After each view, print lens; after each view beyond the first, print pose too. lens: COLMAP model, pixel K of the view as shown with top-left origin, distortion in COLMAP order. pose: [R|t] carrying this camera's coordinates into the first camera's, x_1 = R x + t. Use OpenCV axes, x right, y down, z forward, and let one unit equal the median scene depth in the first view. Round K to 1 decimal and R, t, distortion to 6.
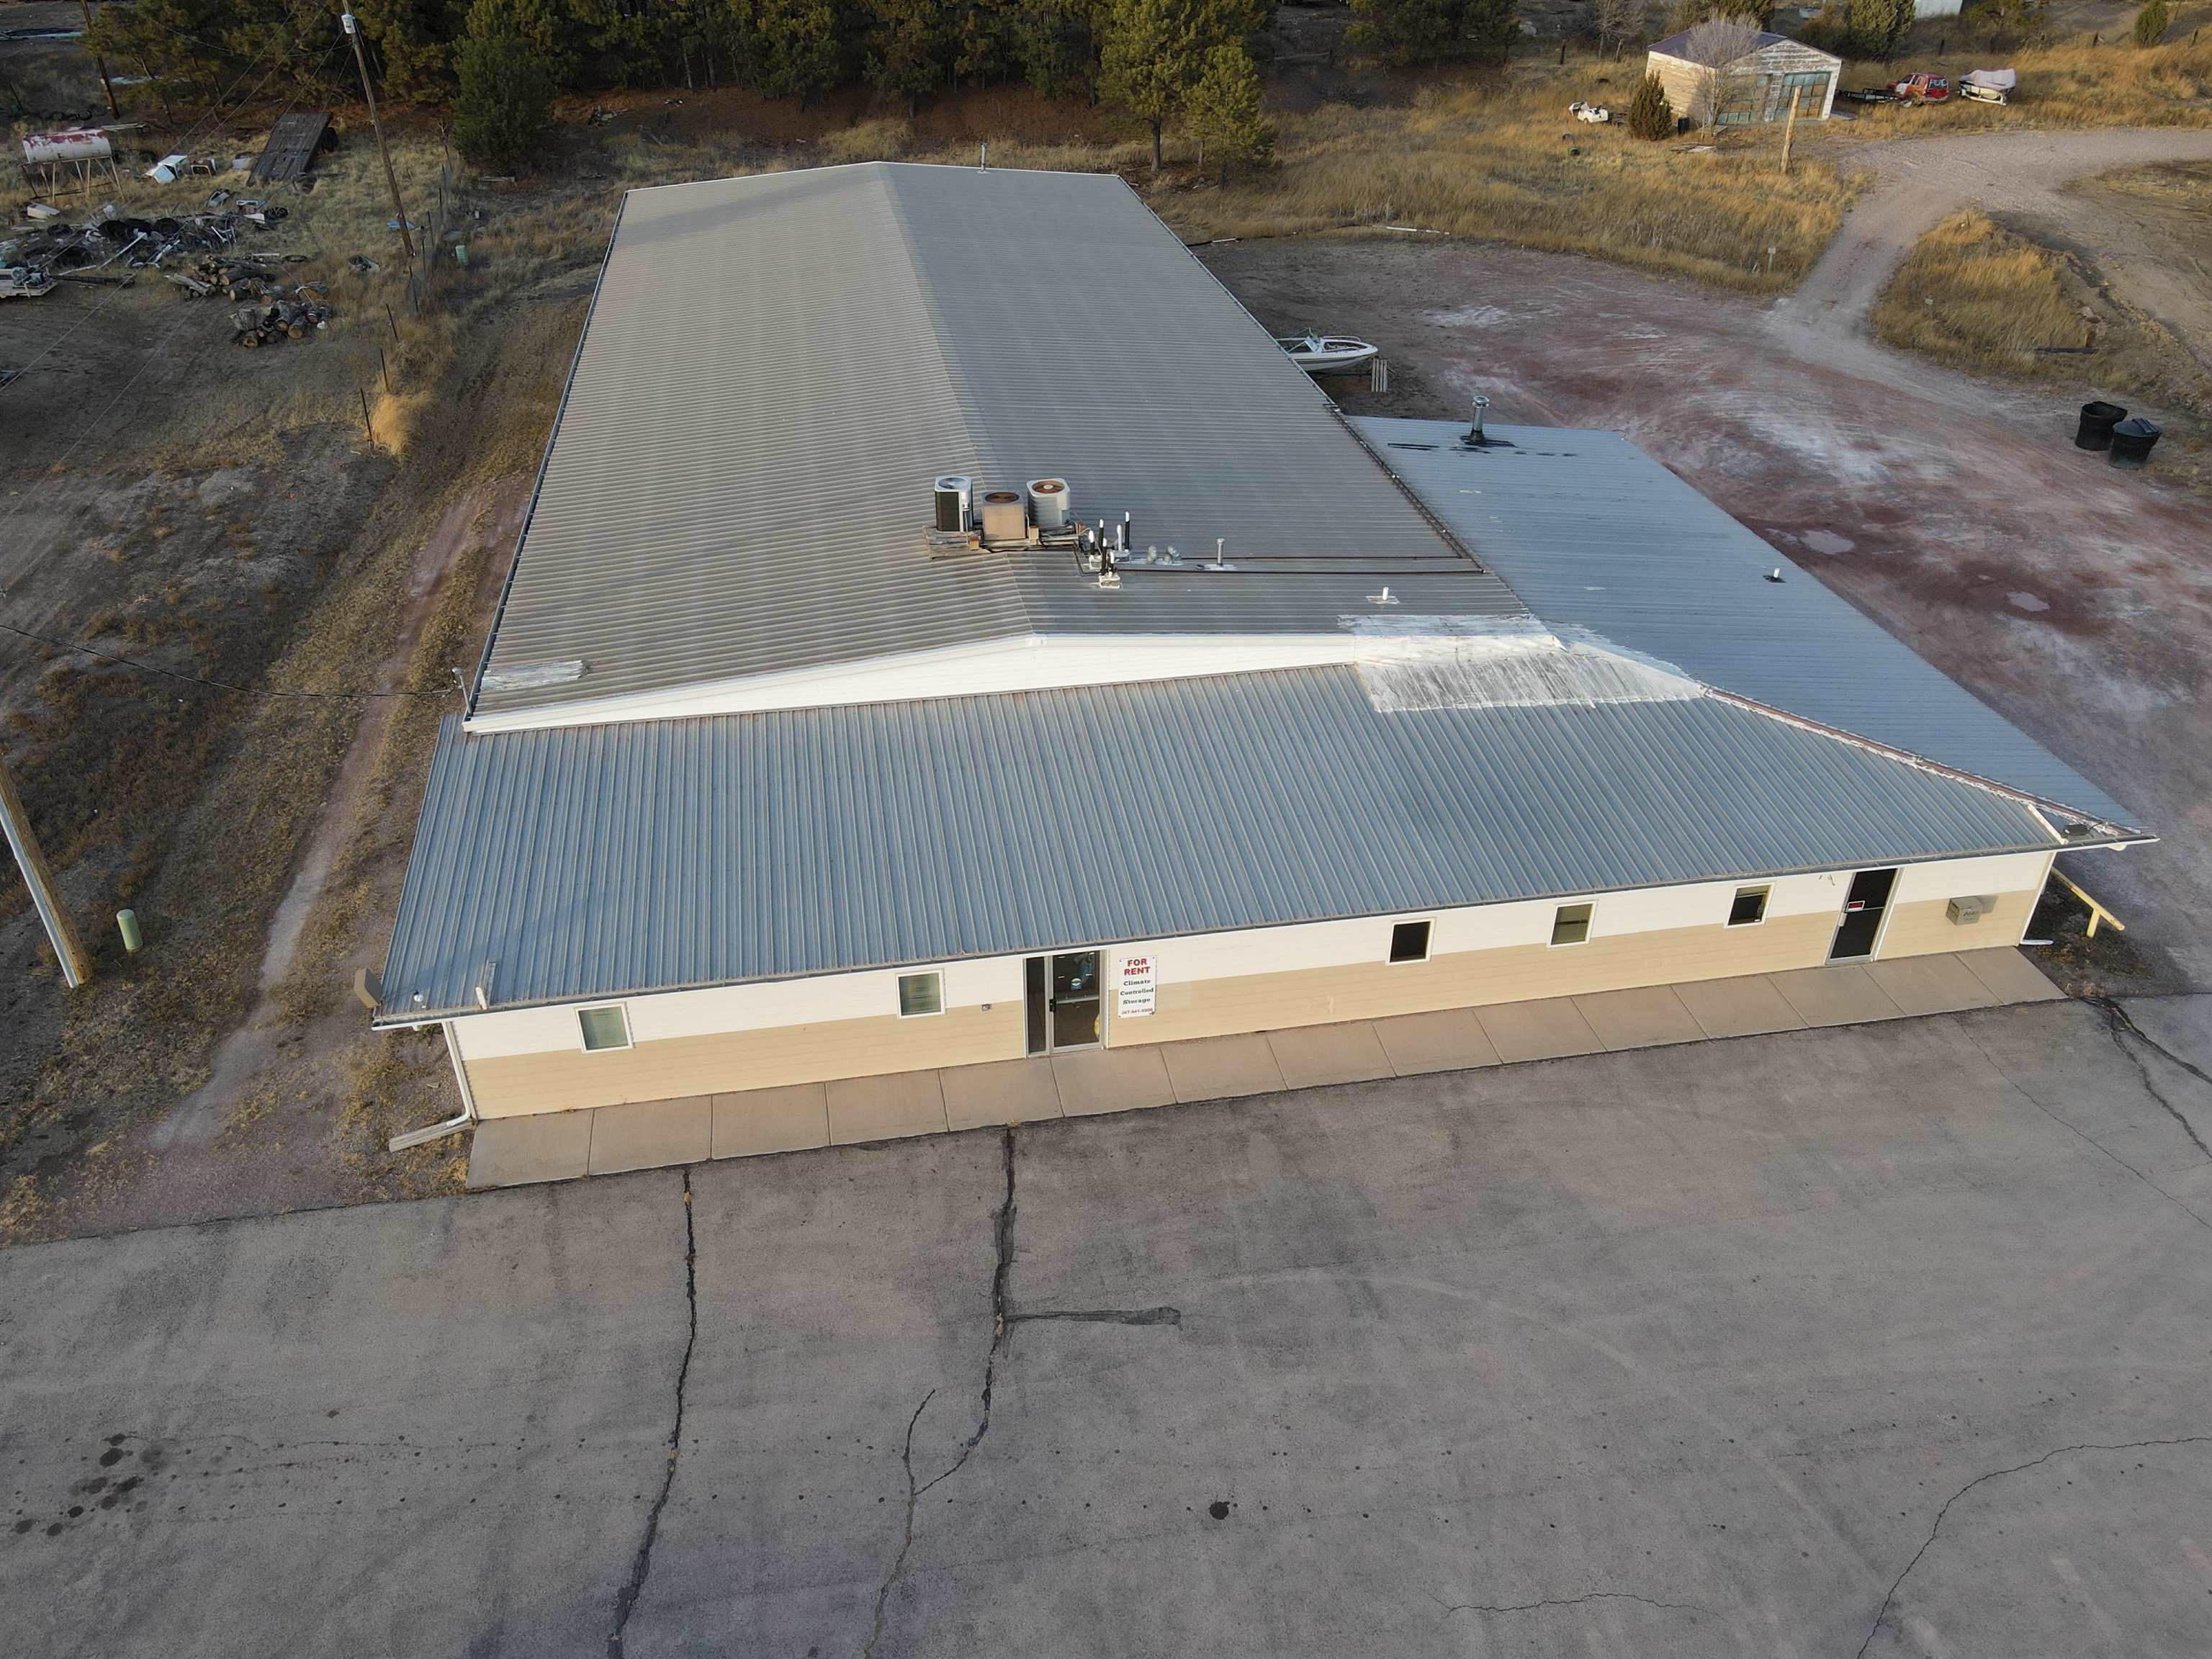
lens RADIAL K [[1620.0, 0, 1095.7], [0, 1620.0, 825.7], [0, 0, 1]] dist [0.008758, 0.008898]
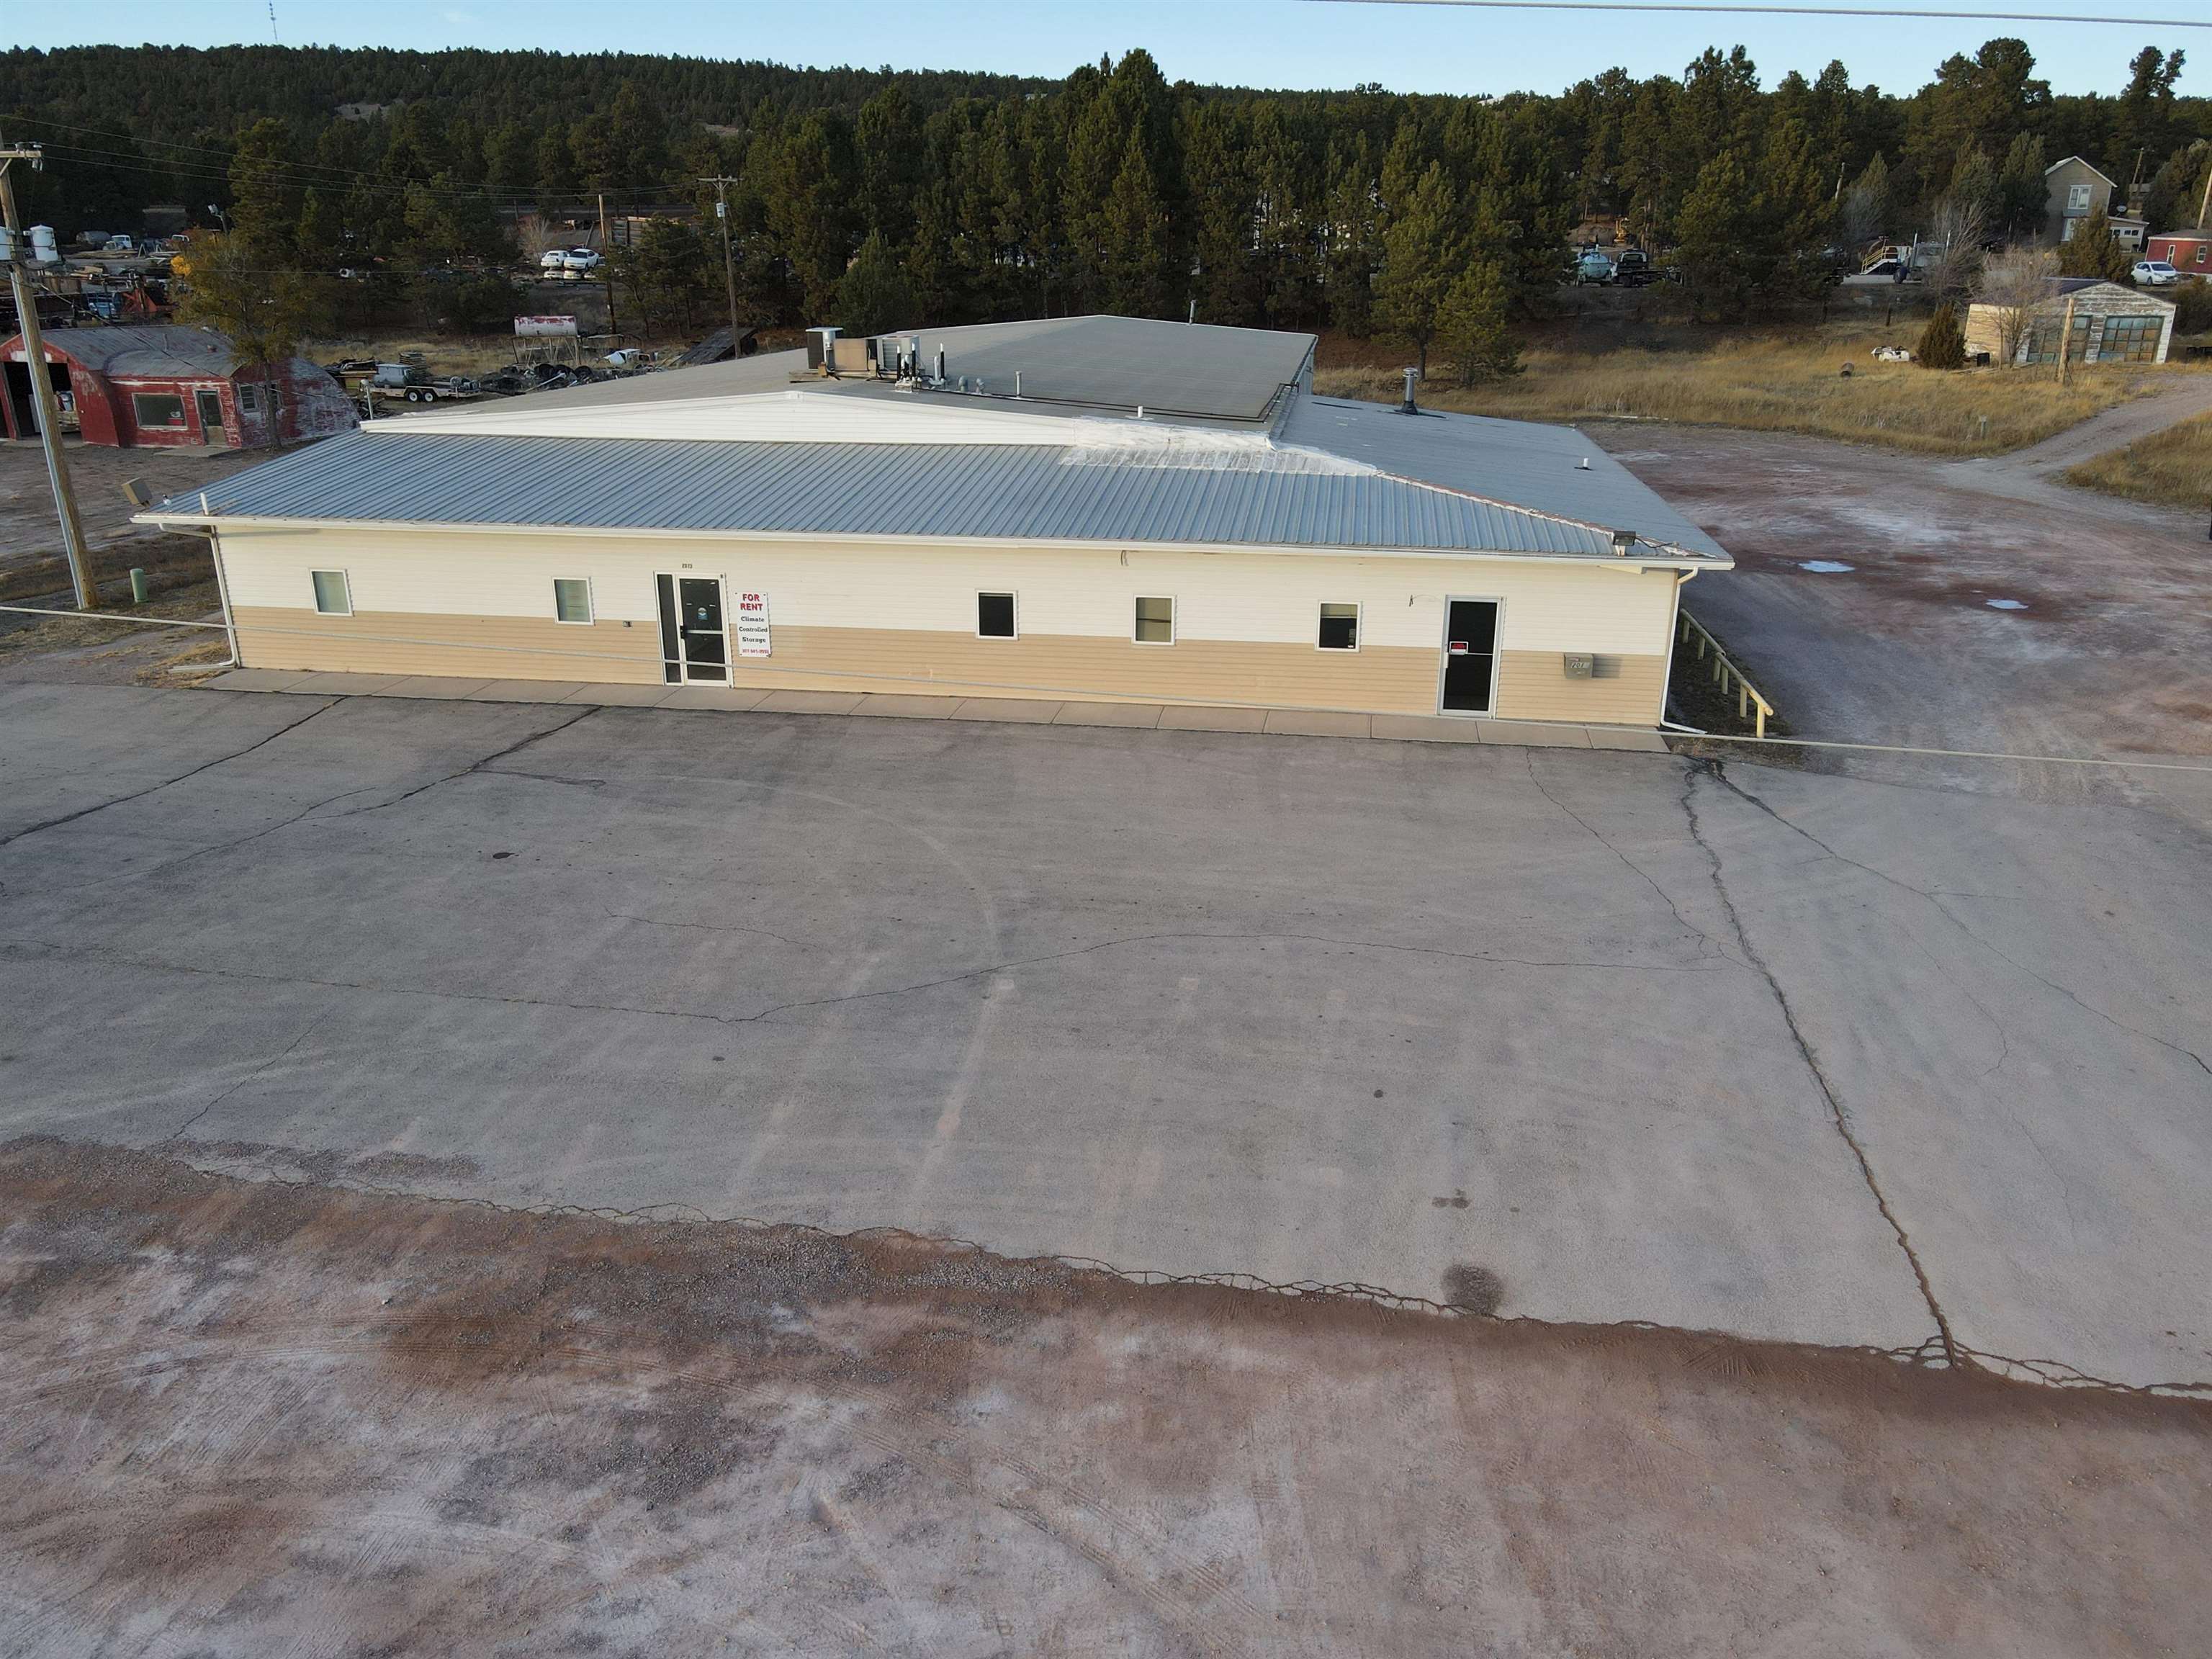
lens RADIAL K [[1620.0, 0, 1095.3], [0, 1620.0, 826.0], [0, 0, 1]] dist [0.008758, 0.008898]
pose [[0.946745, 0.104758, -0.304466, 0.503620], [-0.171190, 0.964639, -0.200415, 0.346543], [0.272704, 0.241863, 0.931201, 0.033227]]
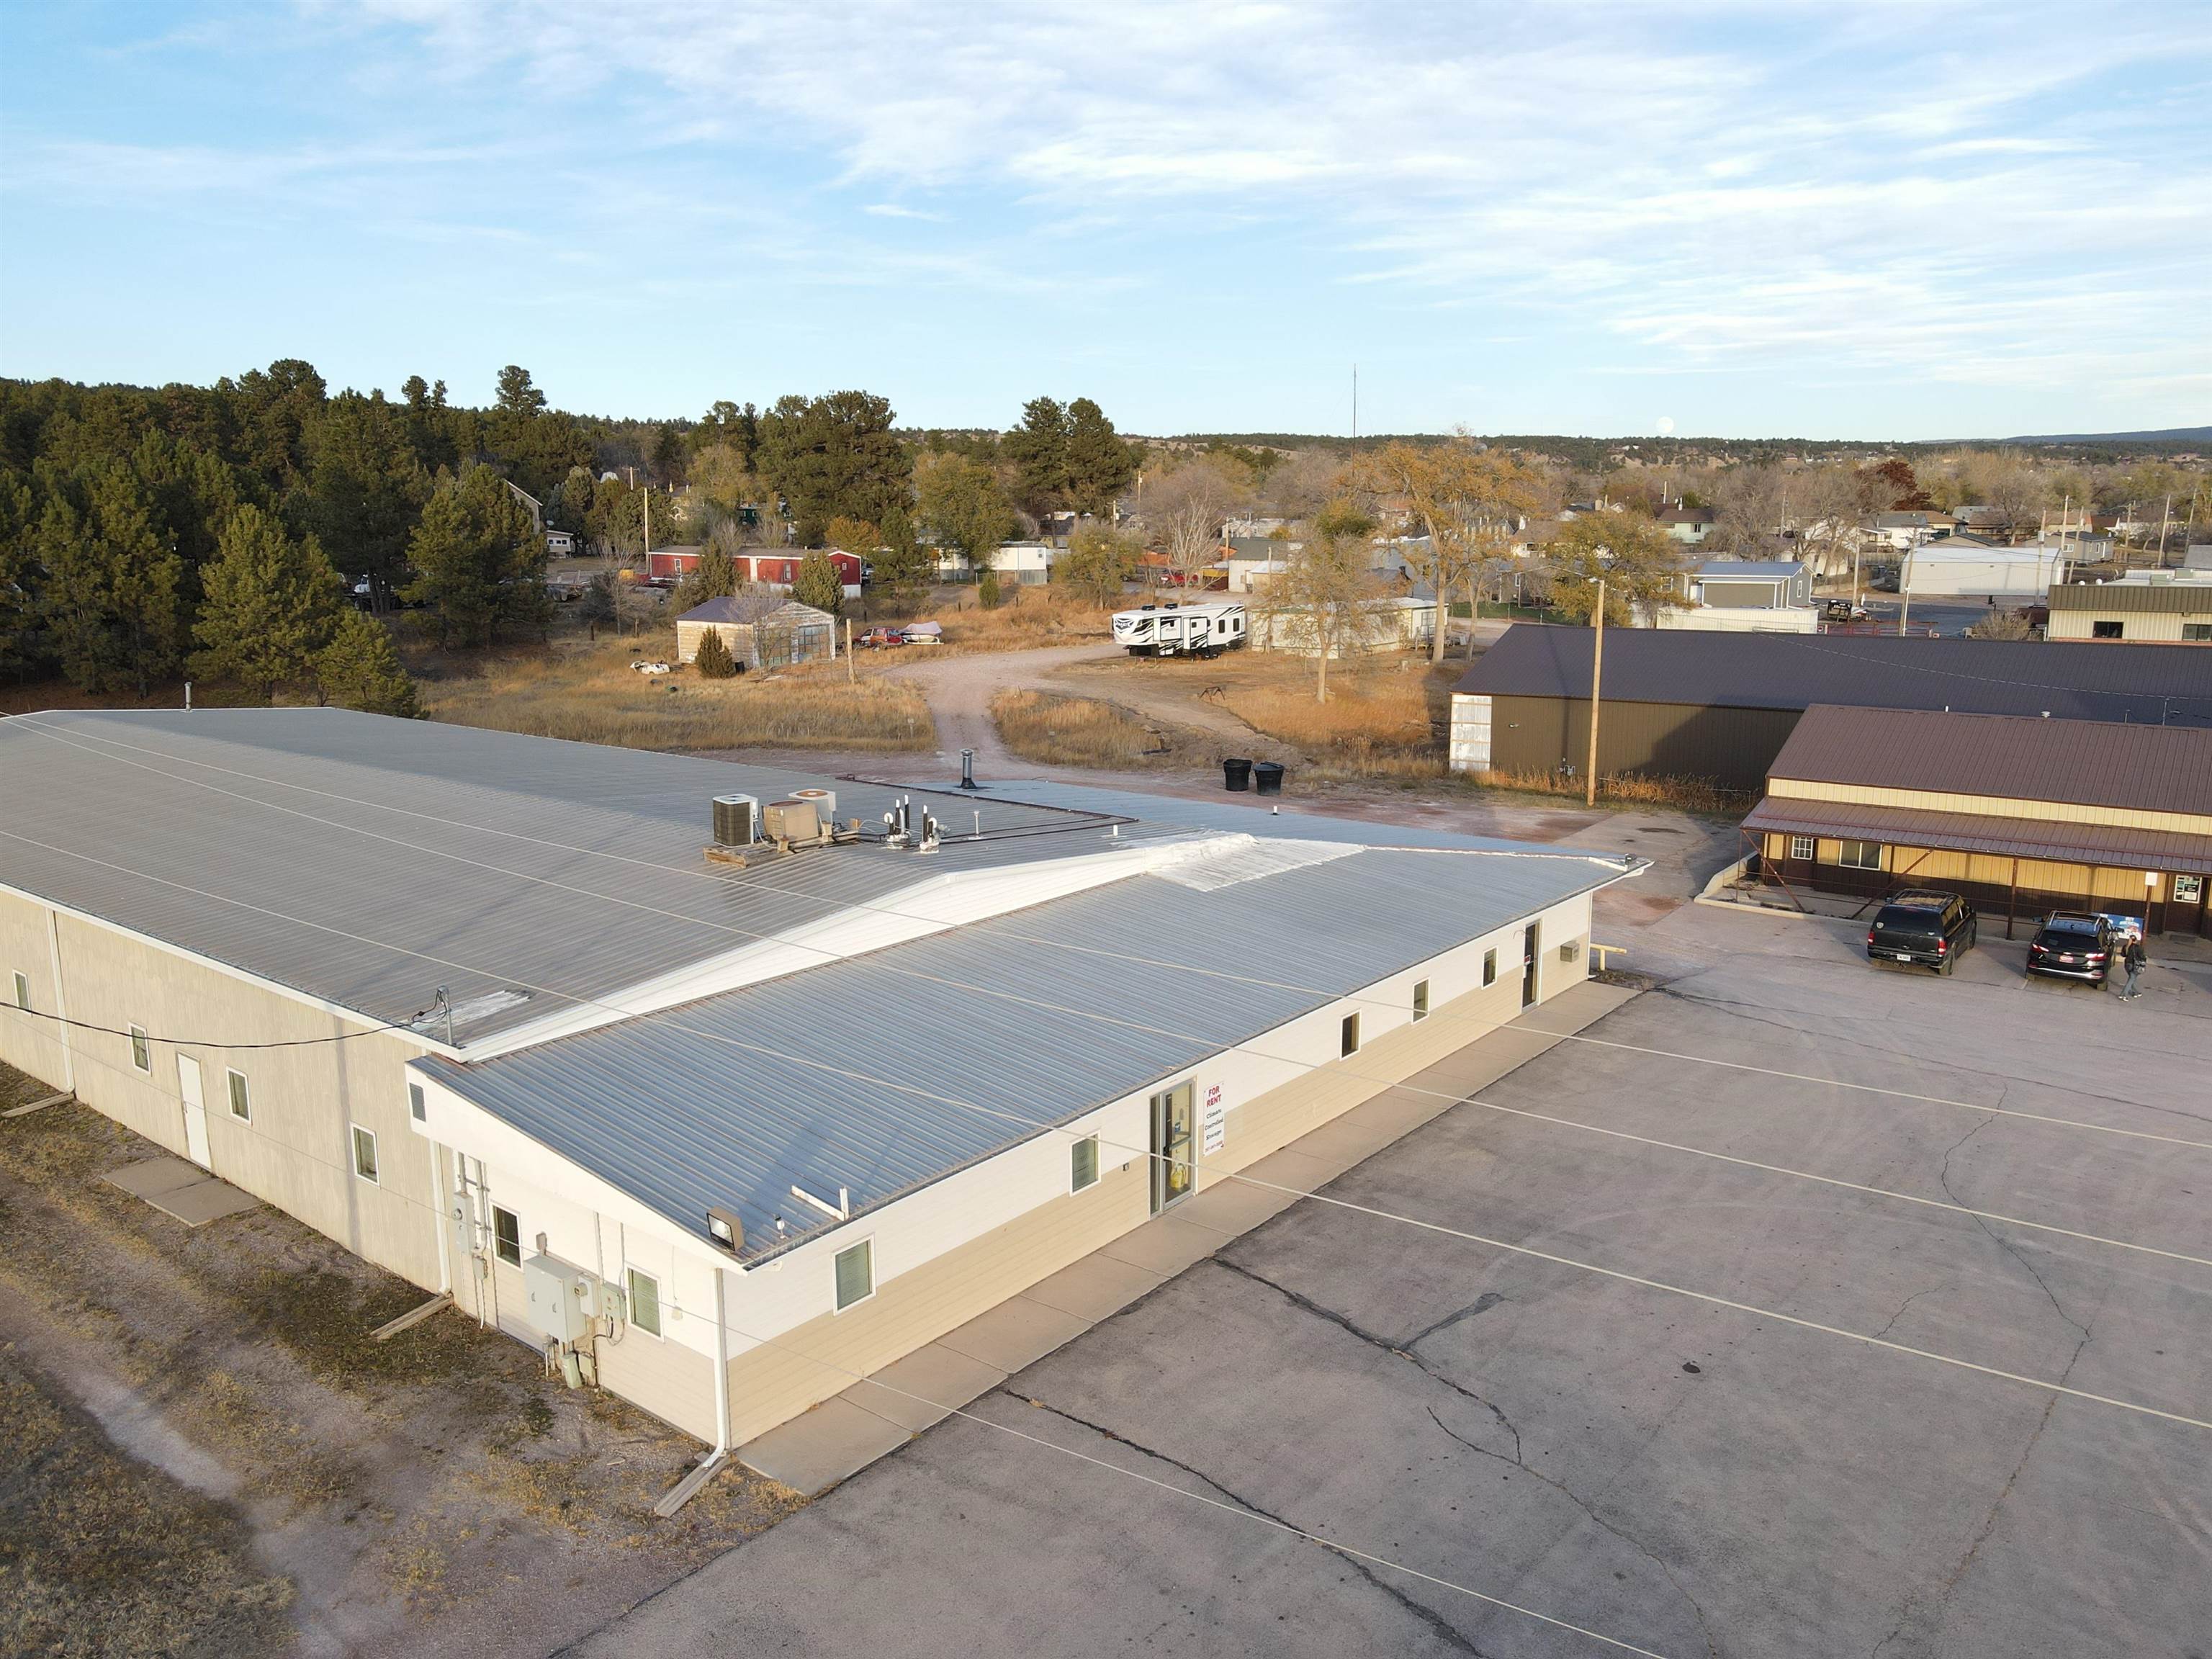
lens RADIAL K [[1620.0, 0, 1096.2], [0, 1620.0, 834.2], [0, 0, 1]] dist [0.008758, 0.008898]
pose [[0.757608, -0.134491, 0.638704, -0.564910], [0.359774, 0.902514, -0.236710, 0.127232], [-0.544604, 0.409122, 0.732137, 0.151781]]
